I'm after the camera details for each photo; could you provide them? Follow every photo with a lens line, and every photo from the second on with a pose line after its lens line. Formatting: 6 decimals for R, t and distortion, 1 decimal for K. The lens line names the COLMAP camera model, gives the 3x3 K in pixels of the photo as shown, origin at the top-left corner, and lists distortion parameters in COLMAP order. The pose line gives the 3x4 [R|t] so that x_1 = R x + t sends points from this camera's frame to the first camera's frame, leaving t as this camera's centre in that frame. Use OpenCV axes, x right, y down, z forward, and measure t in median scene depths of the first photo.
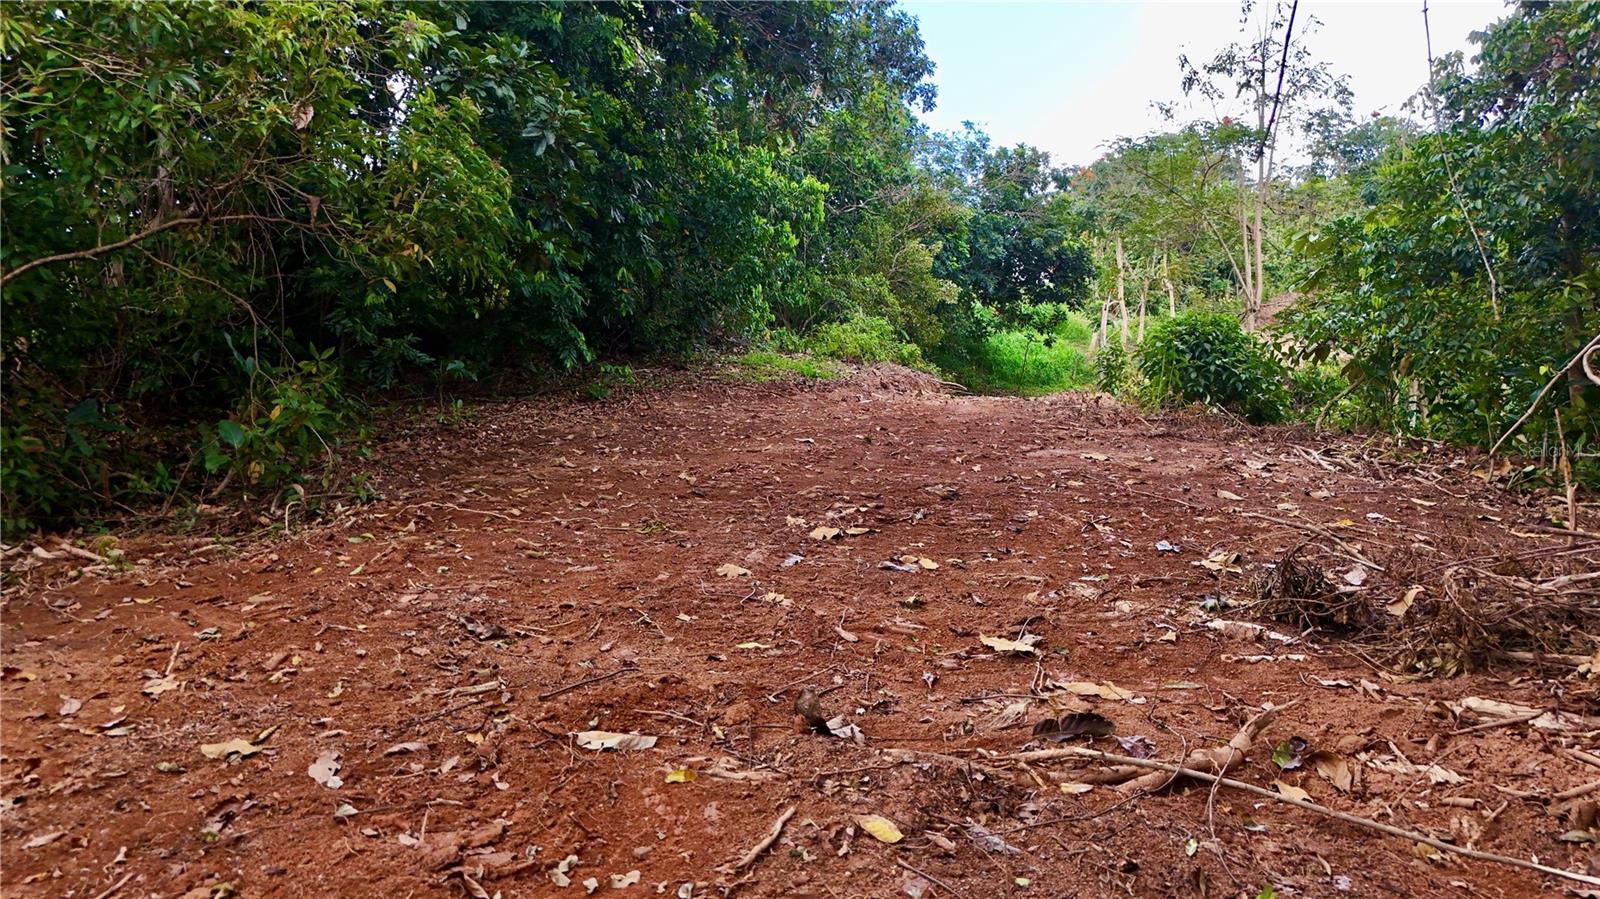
lens RADIAL K [[1161.3, 0, 800.0], [0, 1161.3, 449.5], [0, 0, 1]] dist [0.006185, 0.000719]
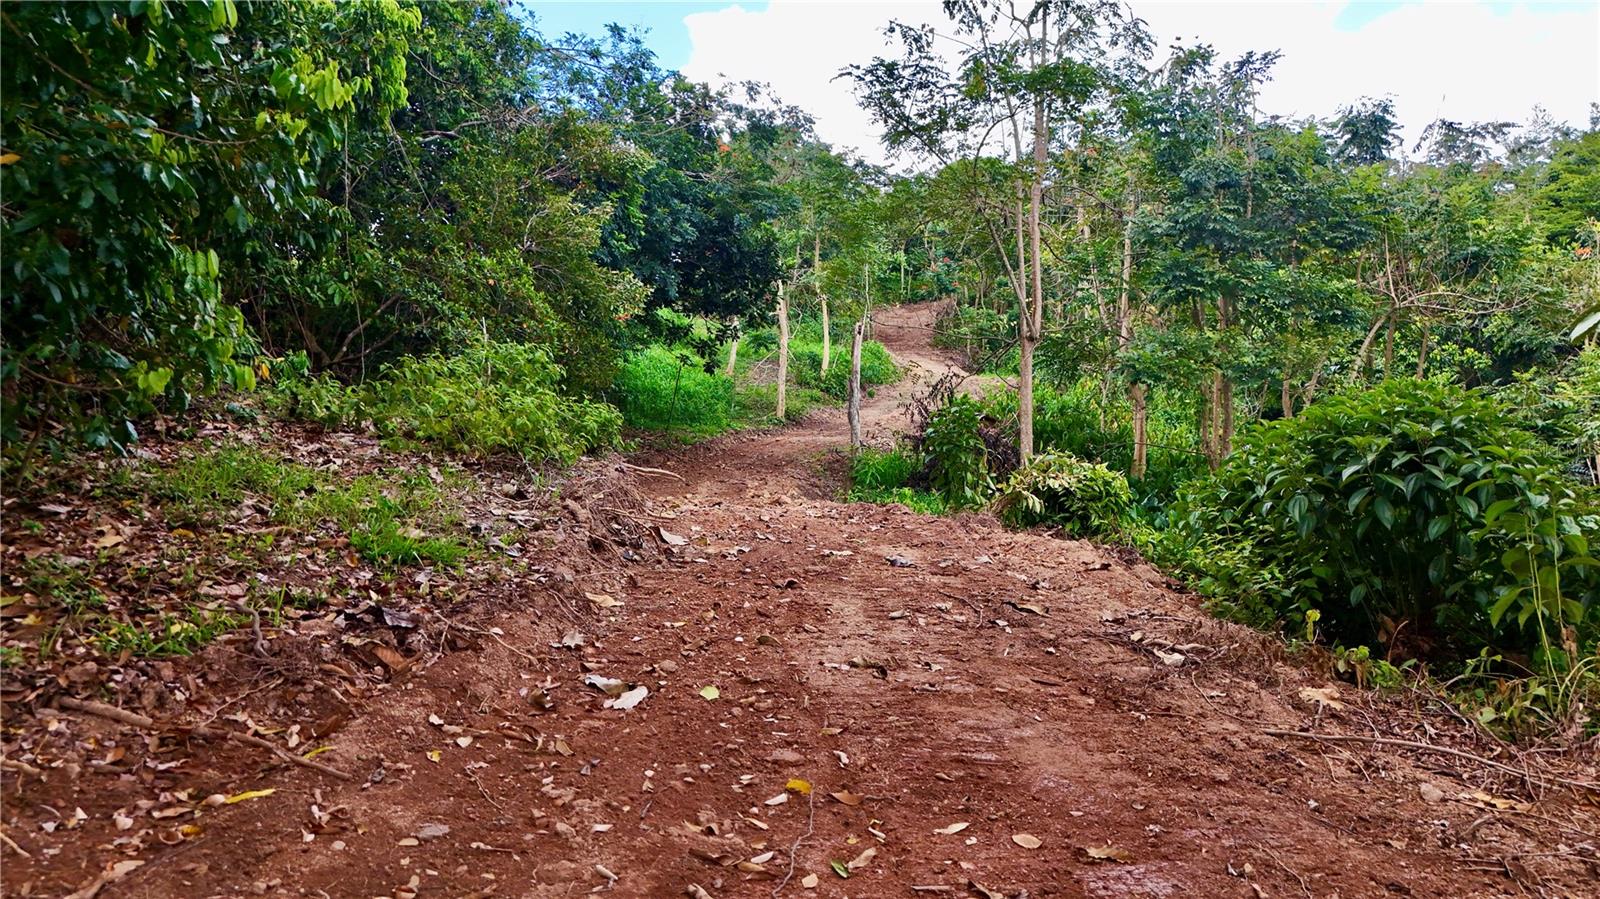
lens RADIAL K [[1161.3, 0, 800.0], [0, 1161.3, 449.5], [0, 0, 1]] dist [0.006185, 0.000719]
pose [[0.926924, -0.003820, 0.375229, -0.003293], [0.002798, 0.999991, 0.003269, -0.059399], [-0.375238, -0.001981, 0.926926, 0.431636]]
